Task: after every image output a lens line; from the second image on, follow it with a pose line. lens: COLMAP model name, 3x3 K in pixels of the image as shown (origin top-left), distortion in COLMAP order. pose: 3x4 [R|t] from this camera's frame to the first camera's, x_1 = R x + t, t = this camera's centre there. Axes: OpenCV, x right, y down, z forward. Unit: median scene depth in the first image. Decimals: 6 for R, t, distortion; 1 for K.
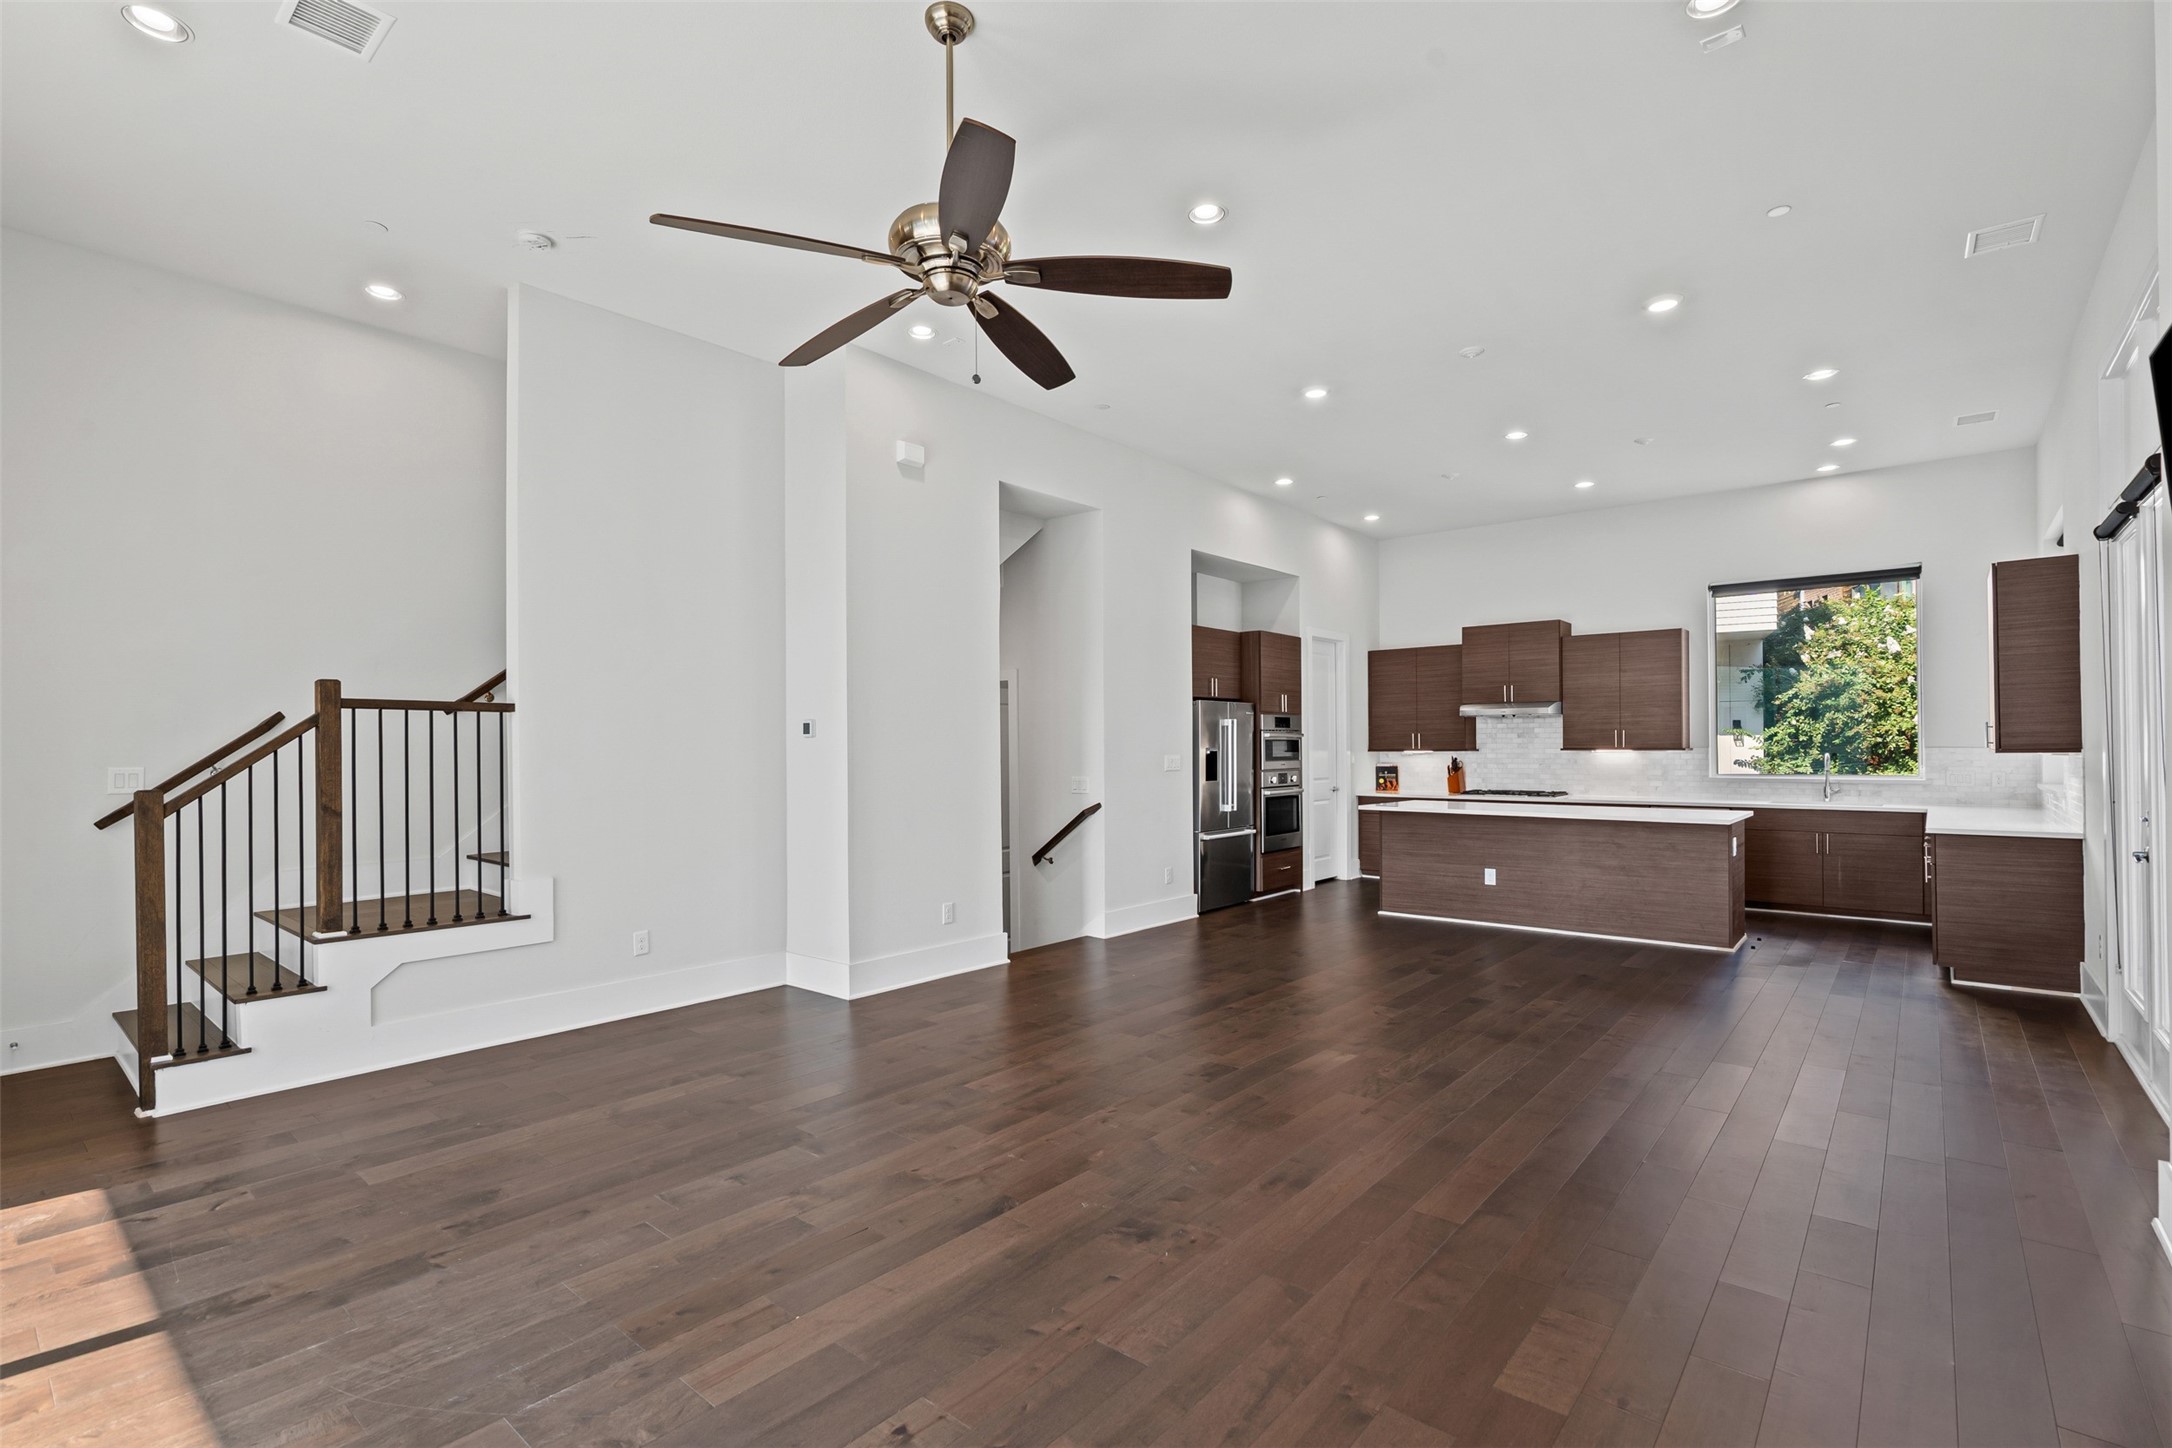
lens RADIAL K [[979.9, 0, 1084.0], [0, 979.9, 742.3], [0, 0, 1]] dist [-0.002264, -0.000163]
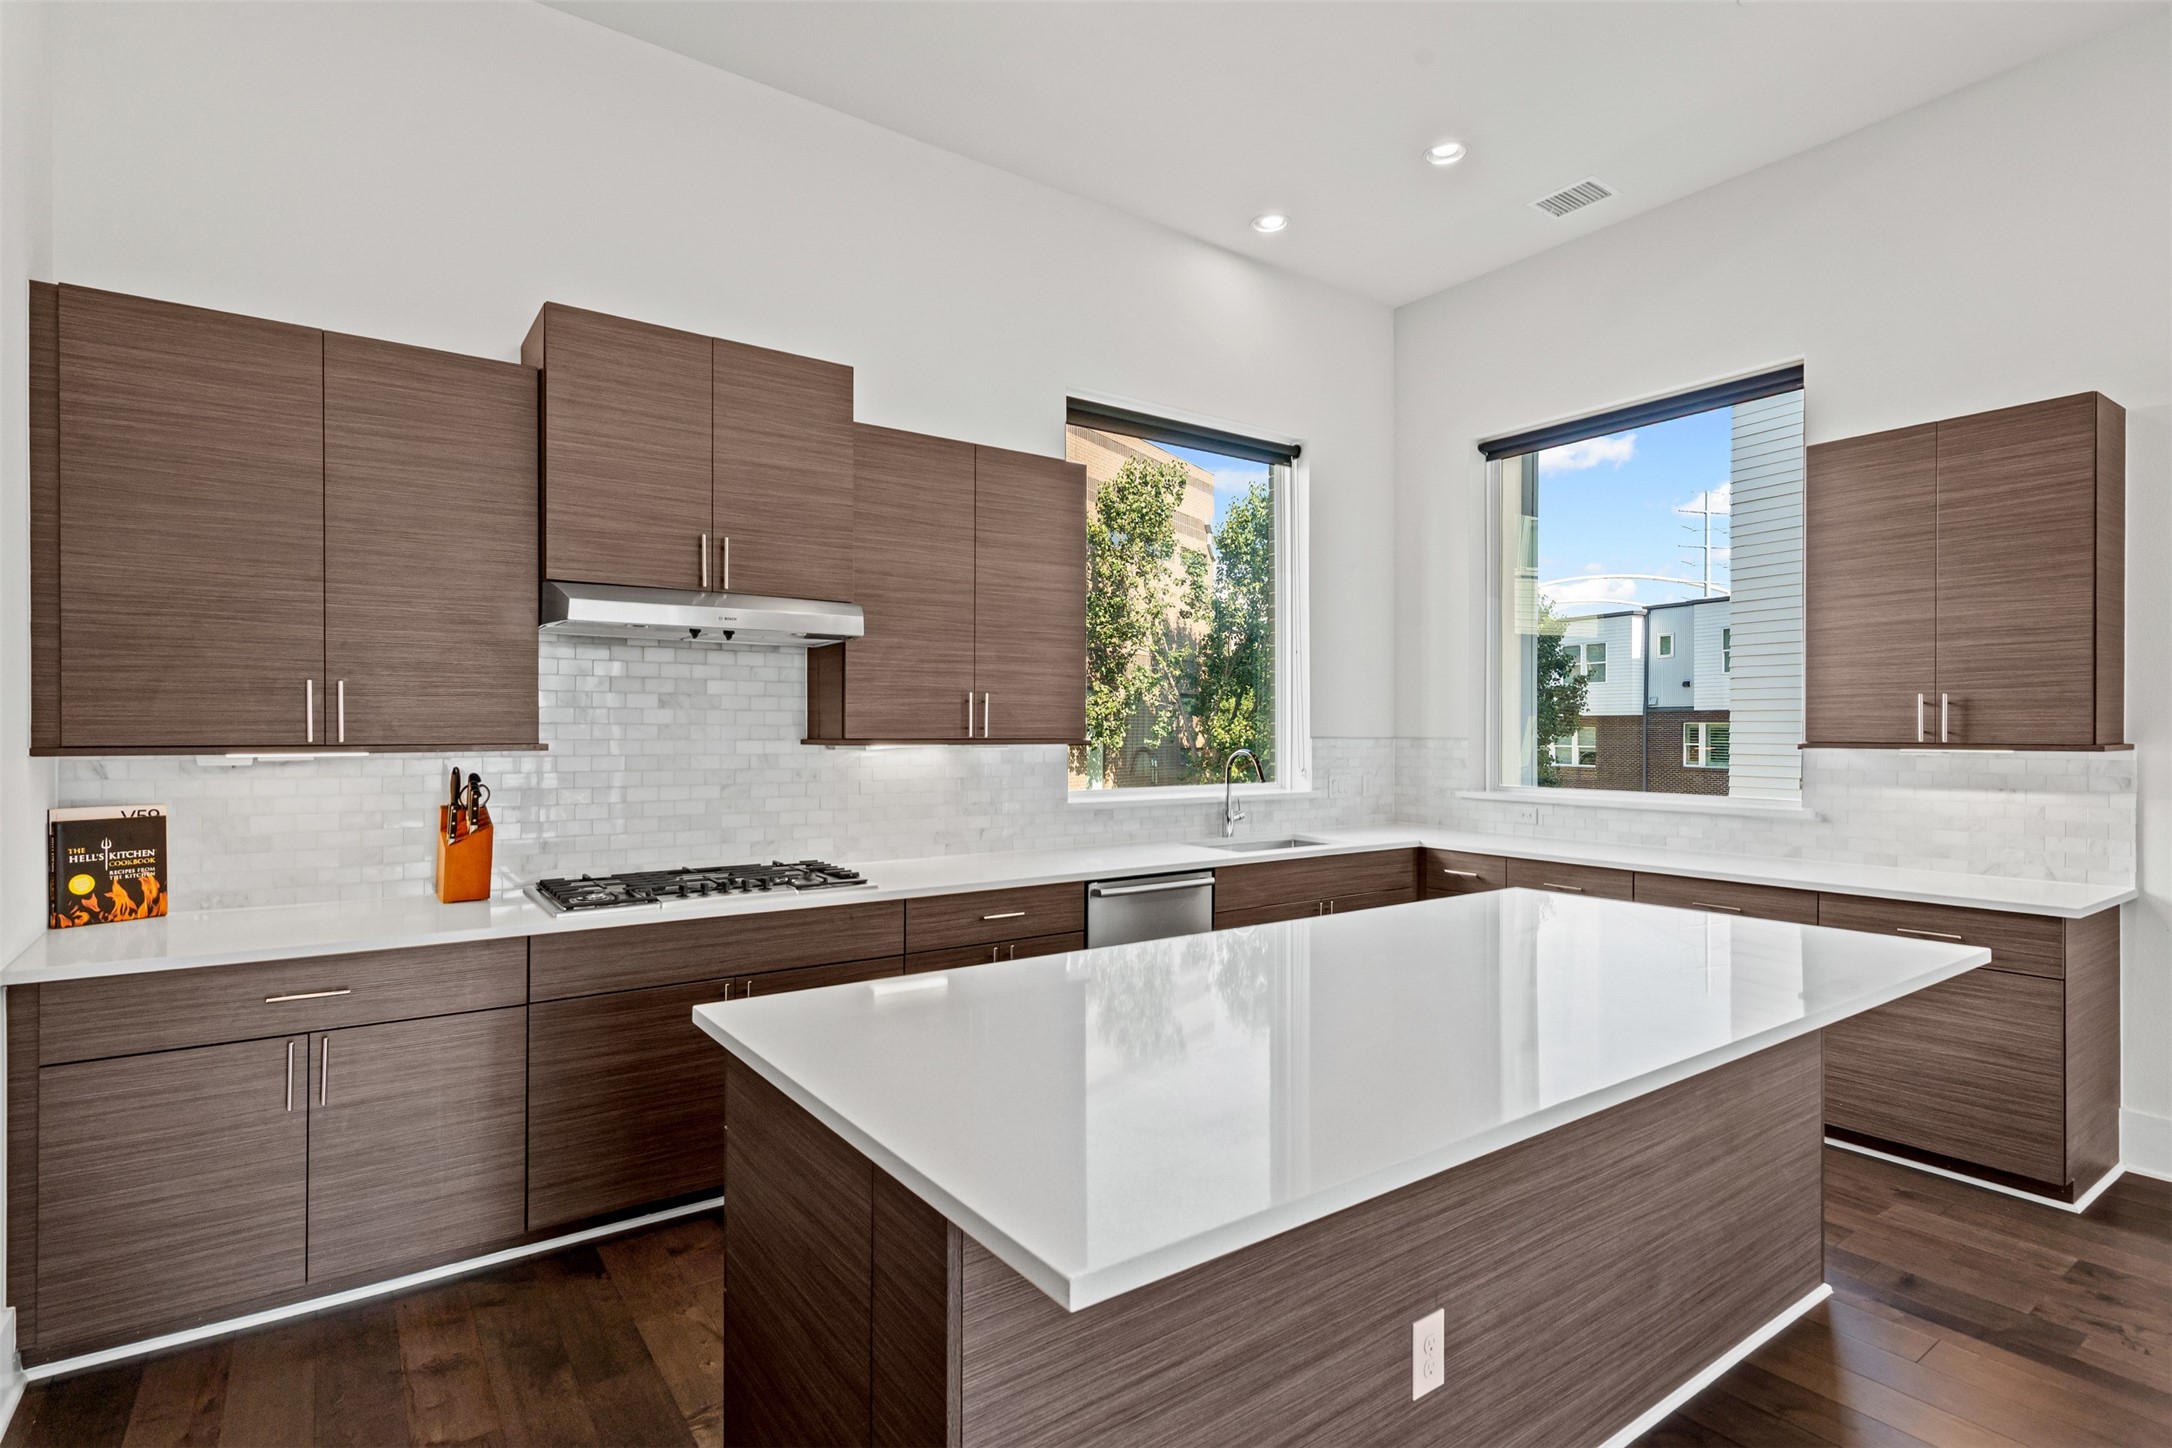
lens RADIAL K [[1080.1, 0, 1084.4], [0, 1080.1, 734.5], [0, 0, 1]] dist [-0.002586, -0.000802]
pose [[0.233938, 0.006537, 0.972229, 0.125971], [-0.002484, 0.999978, -0.006126, 0.006238], [-0.972248, -0.000982, 0.233949, 0.778392]]
